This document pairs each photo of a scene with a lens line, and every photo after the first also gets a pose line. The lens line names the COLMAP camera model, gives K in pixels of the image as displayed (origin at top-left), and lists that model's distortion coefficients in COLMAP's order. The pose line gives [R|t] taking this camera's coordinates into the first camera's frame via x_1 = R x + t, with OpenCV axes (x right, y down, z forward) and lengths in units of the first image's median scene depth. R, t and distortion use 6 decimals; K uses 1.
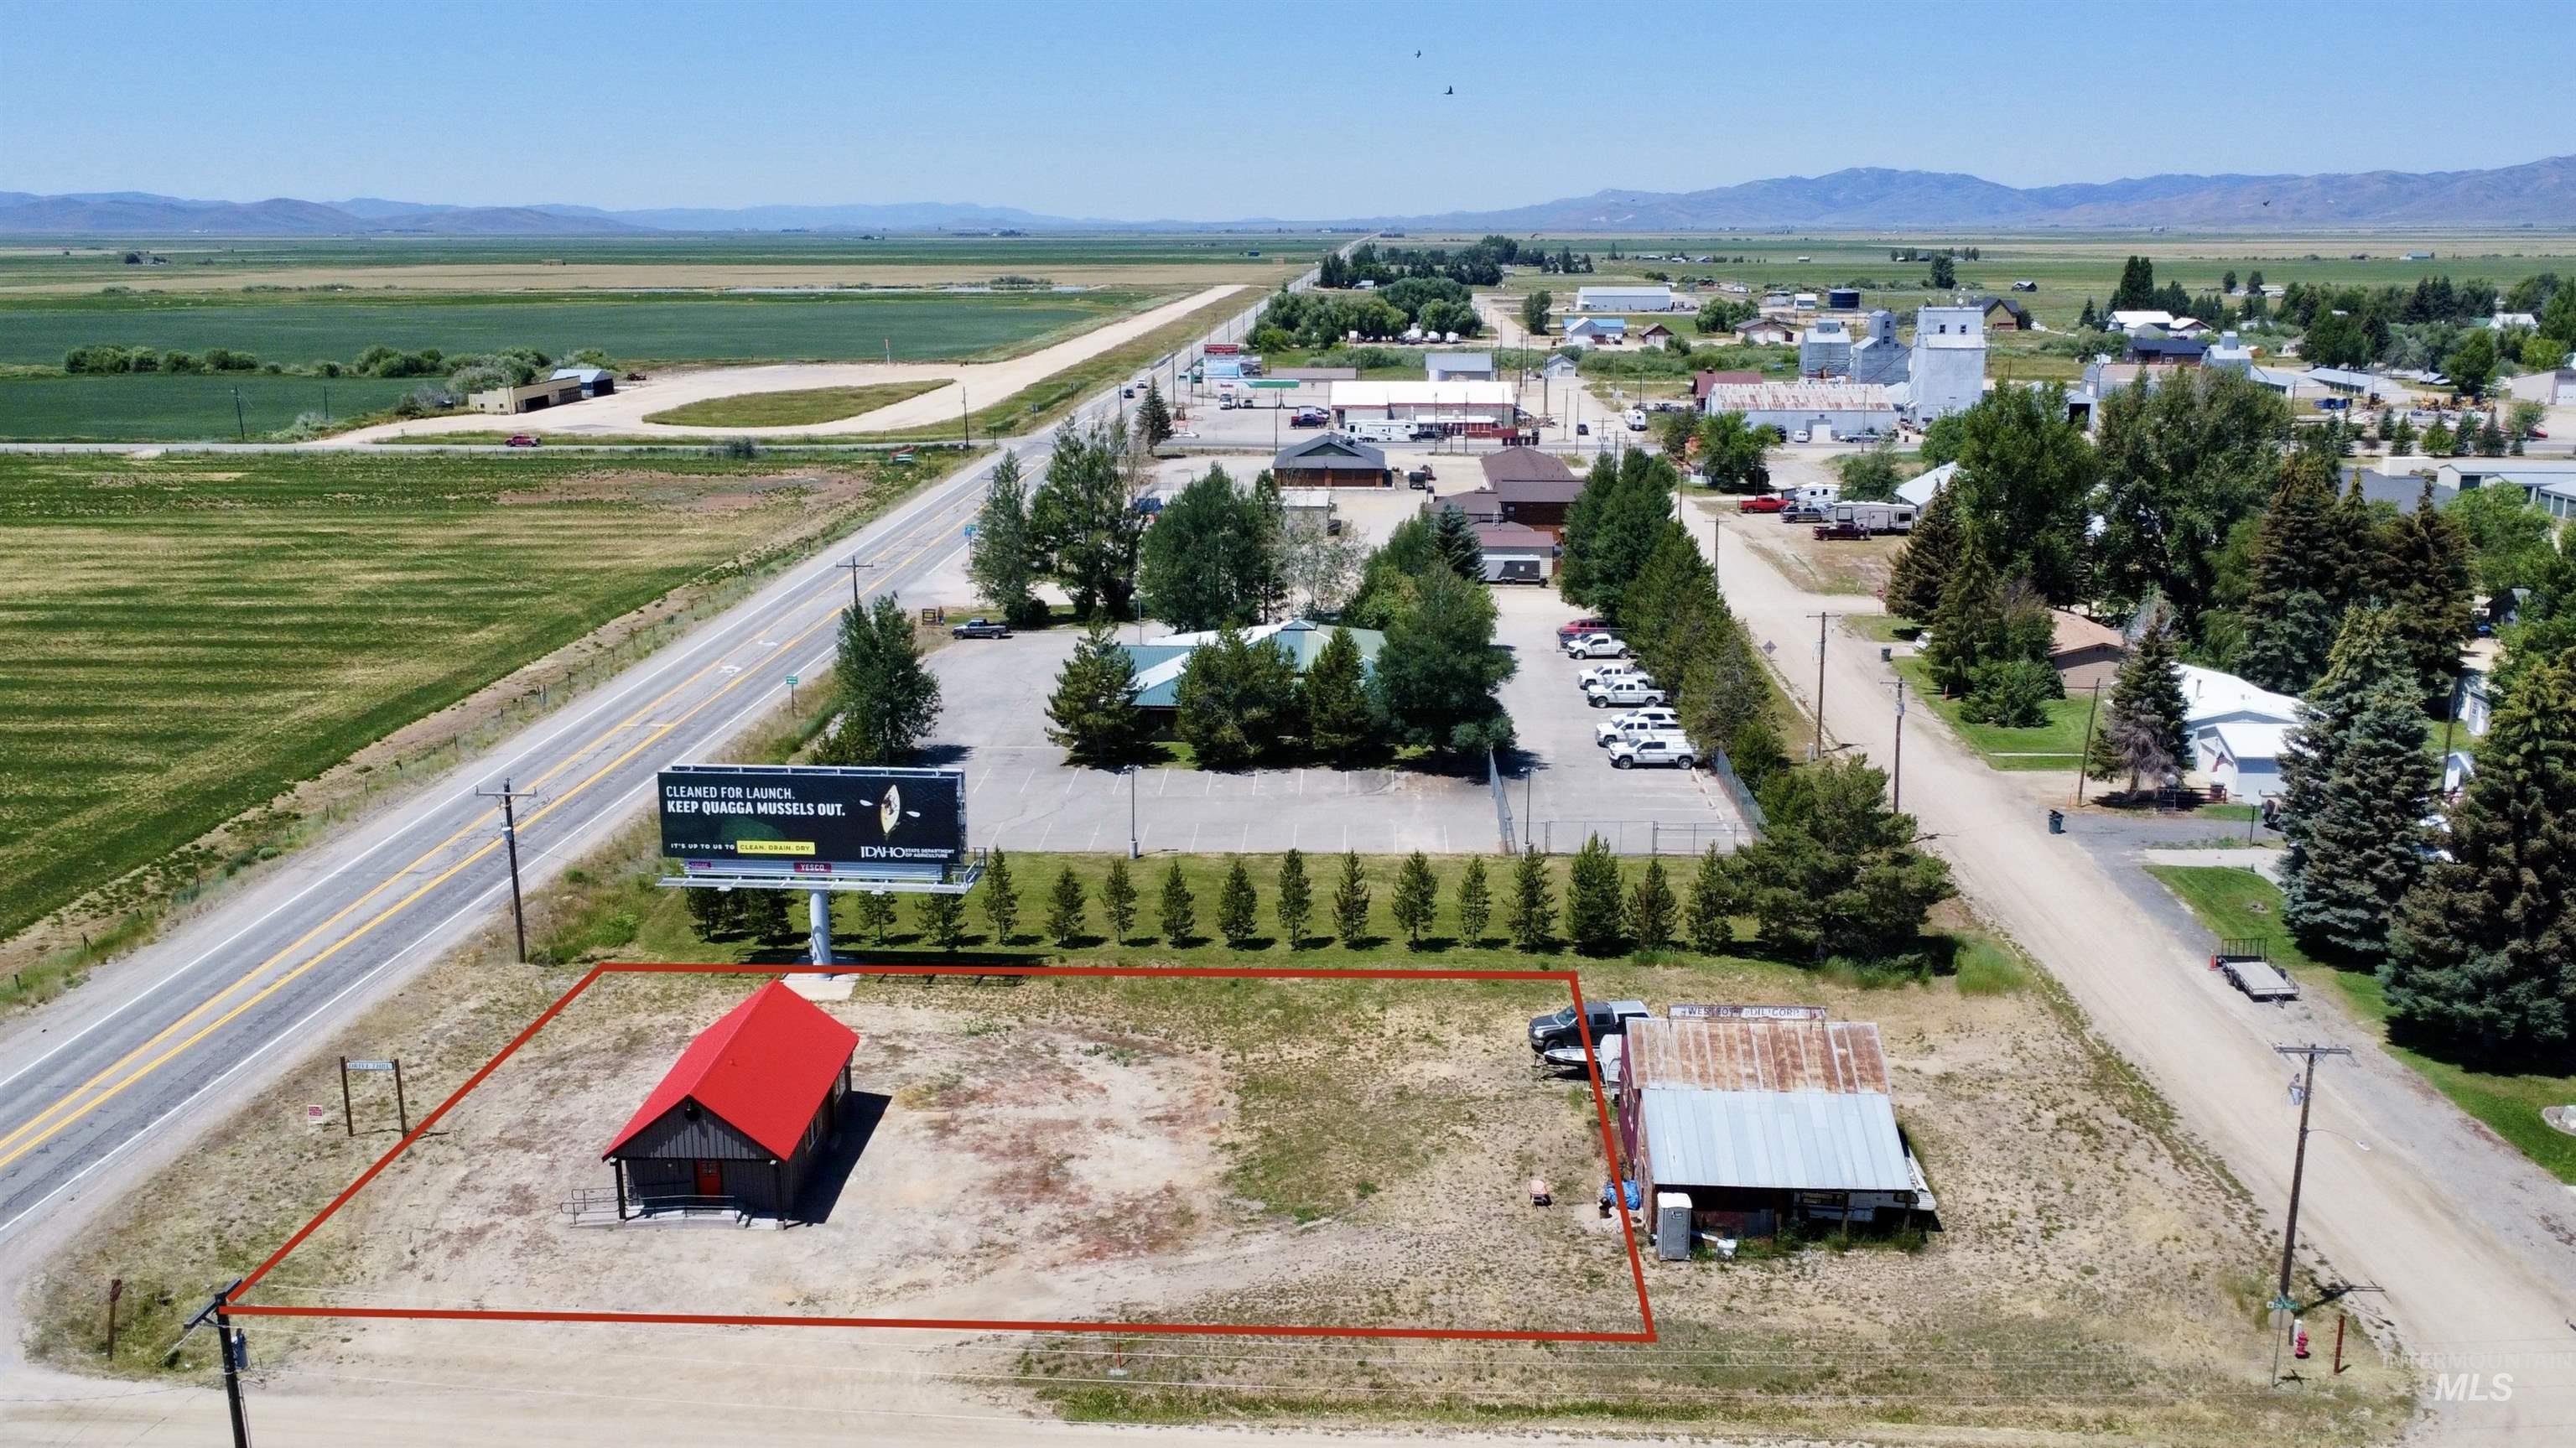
lens RADIAL K [[2108.3, 0, 1288.0], [0, 2108.3, 724.0], [0, 0, 1]] dist [0.005887, -0.002766]
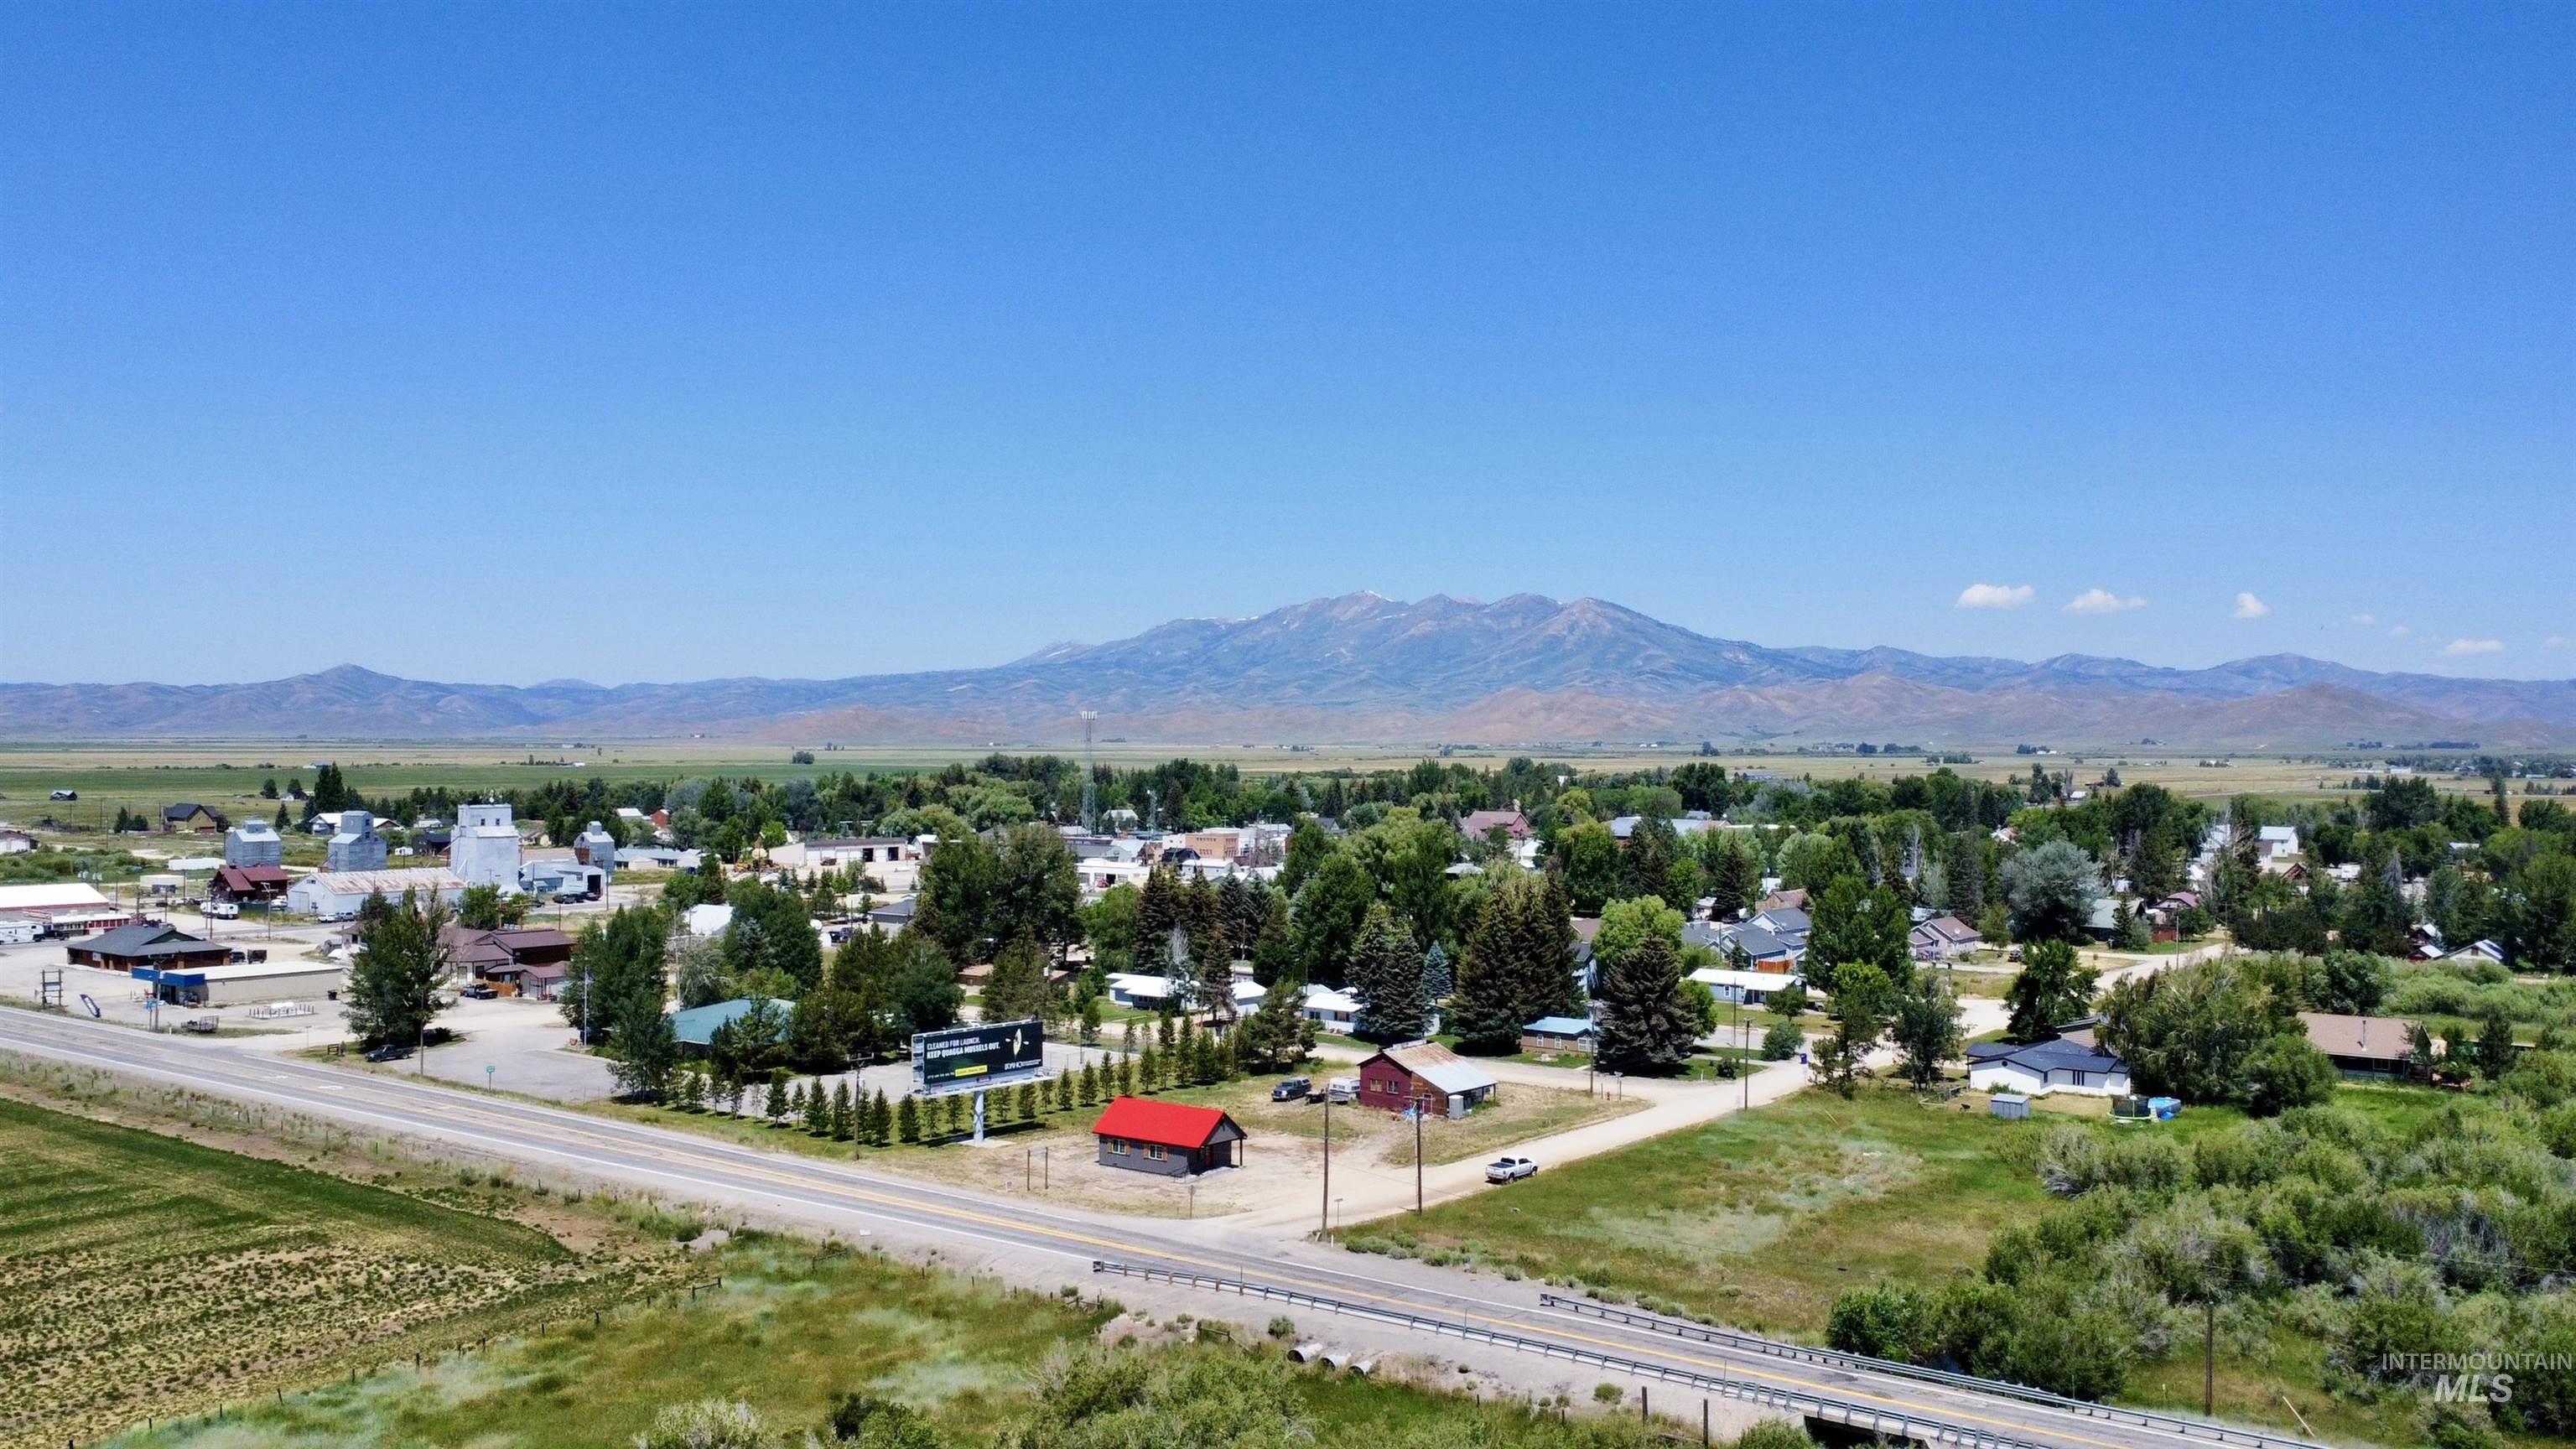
lens RADIAL K [[2108.4, 0, 1288.0], [0, 2108.4, 724.5], [0, 0, 1]] dist [0.005887, -0.002766]
pose [[0.578917, 0.012183, 0.815296, -1.633424], [0.179768, 0.973378, -0.142194, 0.076889], [-0.795323, 0.228882, 0.561315, -0.363862]]
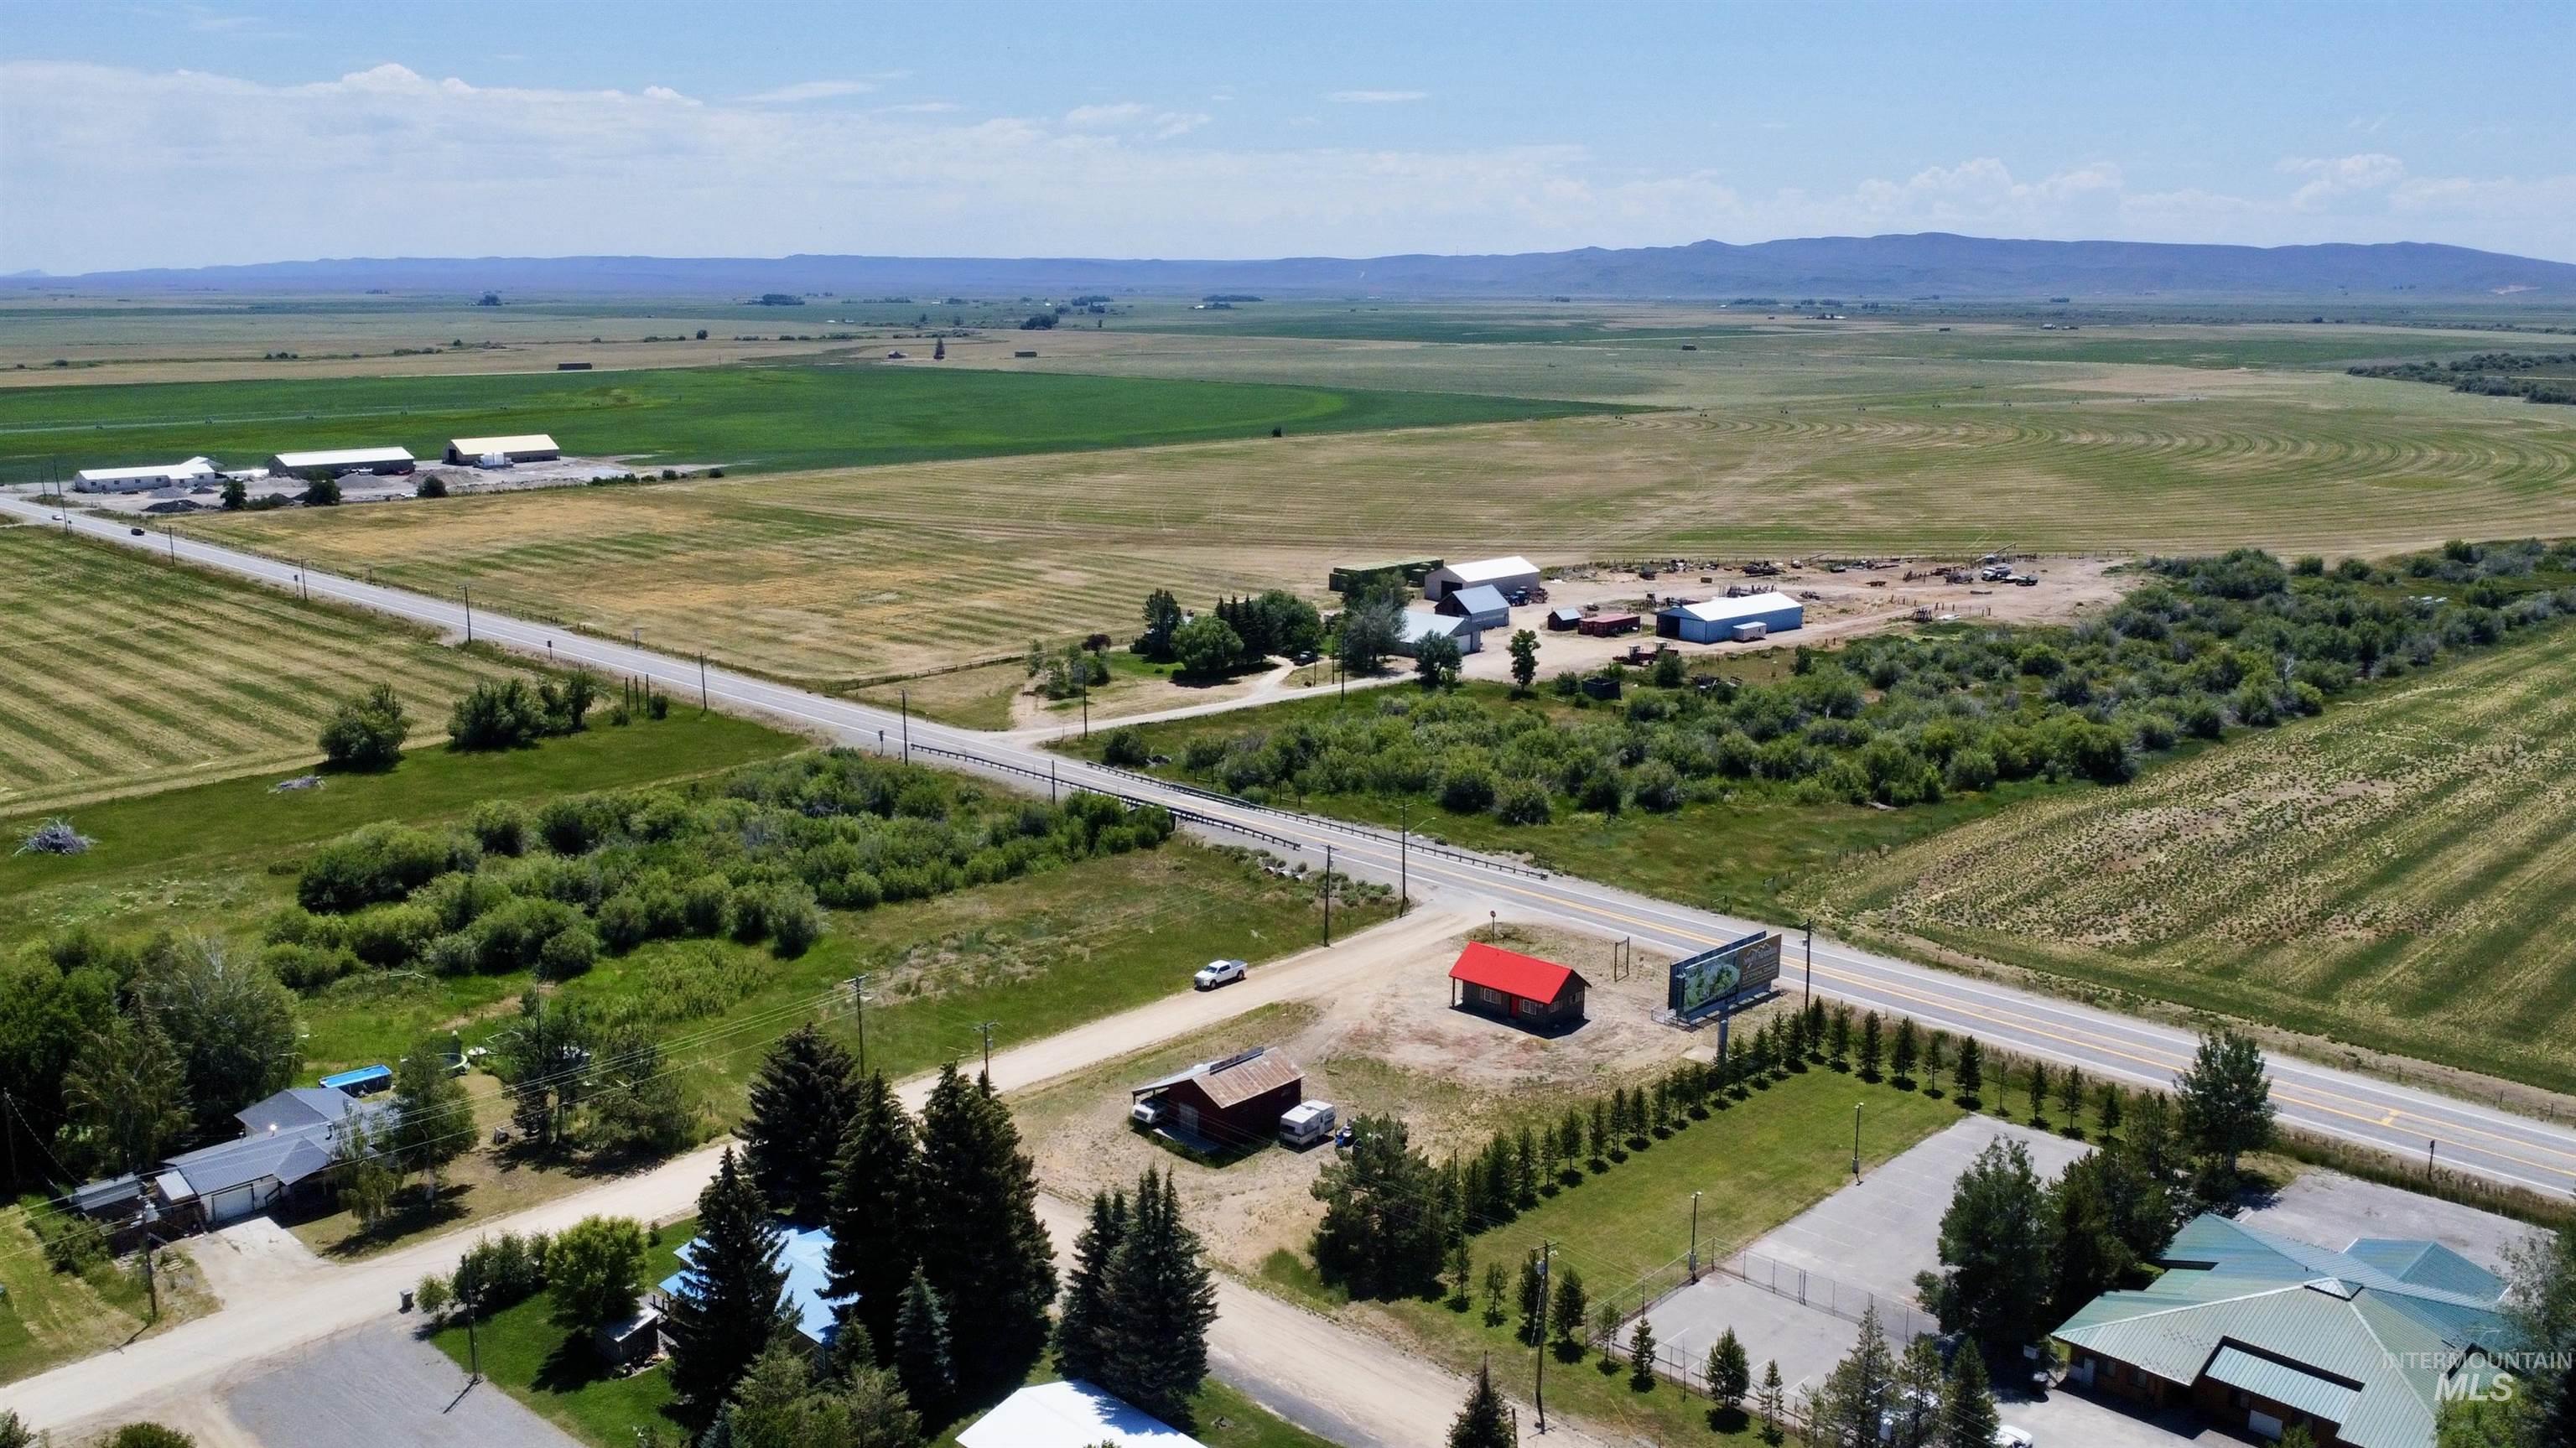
lens RADIAL K [[2108.3, 0, 1288.0], [0, 2108.3, 724.0], [0, 0, 1]] dist [0.005887, -0.002766]
pose [[-0.662212, 0.158859, -0.732284, 1.348928], [-0.174457, 0.917727, 0.356851, -0.750617], [0.728725, 0.364063, -0.580015, 1.725504]]
